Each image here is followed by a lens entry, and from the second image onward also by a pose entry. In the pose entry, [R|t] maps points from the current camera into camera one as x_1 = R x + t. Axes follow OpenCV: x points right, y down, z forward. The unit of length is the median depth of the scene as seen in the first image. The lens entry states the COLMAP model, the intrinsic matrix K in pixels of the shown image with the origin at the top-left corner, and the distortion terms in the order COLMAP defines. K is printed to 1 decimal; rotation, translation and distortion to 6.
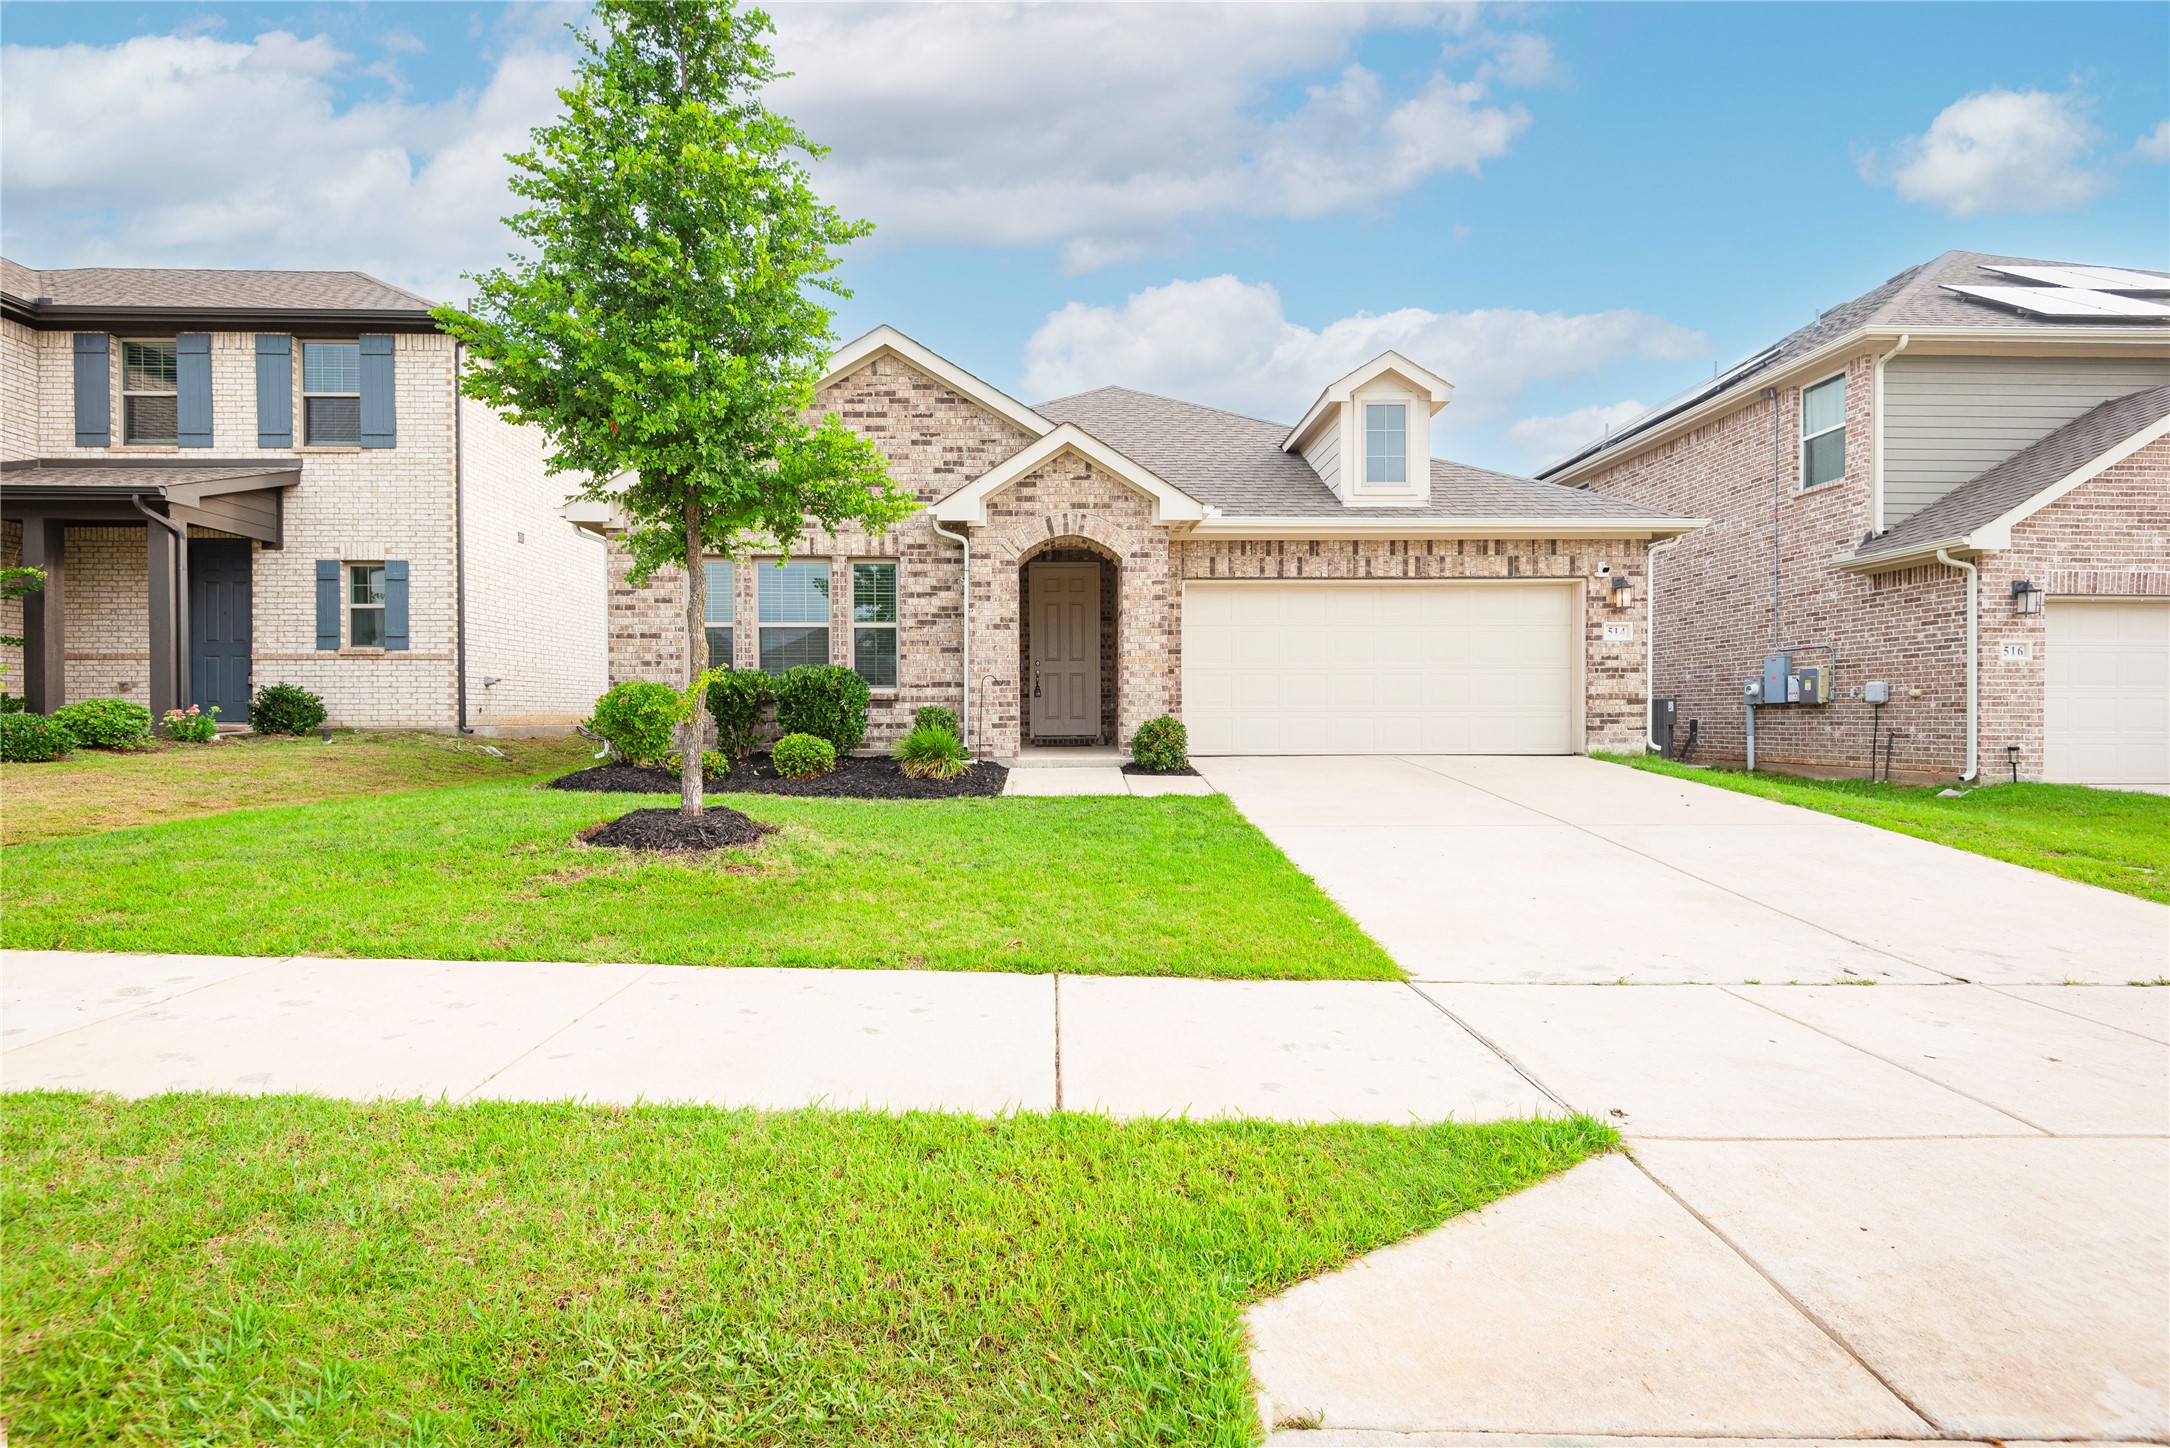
lens RADIAL K [[975.2, 0, 1078.5], [0, 975.2, 734.6], [0, 0, 1]] dist [0.024323, -0.015872]
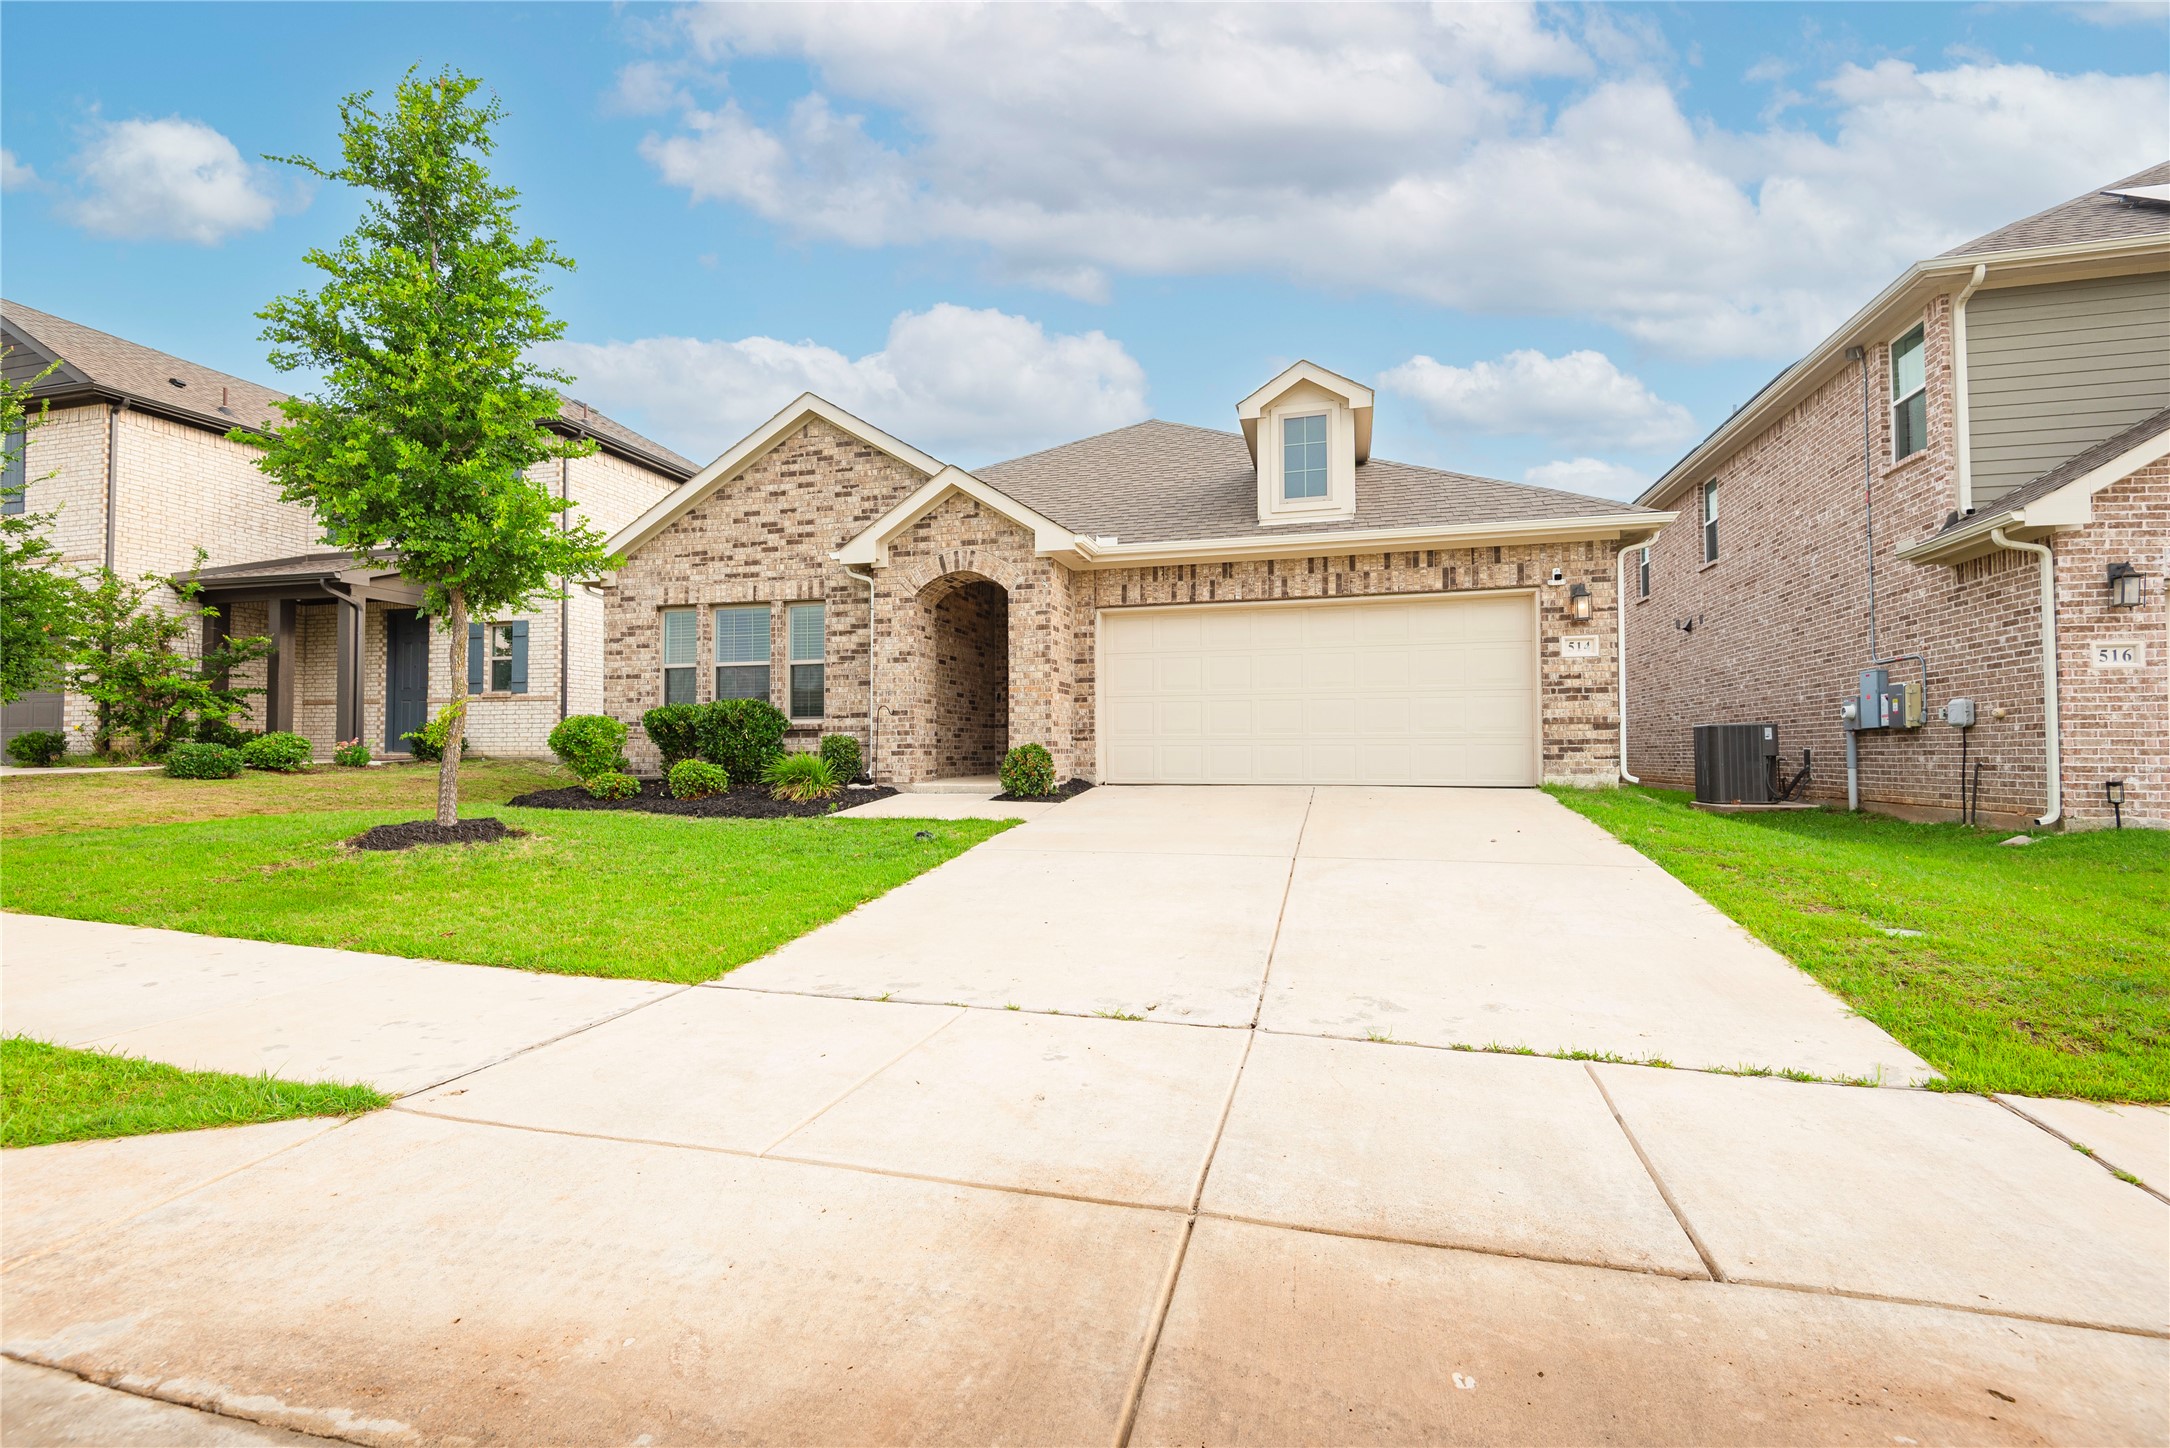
lens RADIAL K [[975.2, 0, 1078.8], [0, 975.2, 734.8], [0, 0, 1]] dist [0.024323, -0.015872]
pose [[0.956853, -0.005658, -0.290517, 0.403891], [-0.005022, 0.999339, -0.036004, 0.007802], [0.290529, 0.035909, 0.956192, 0.040843]]
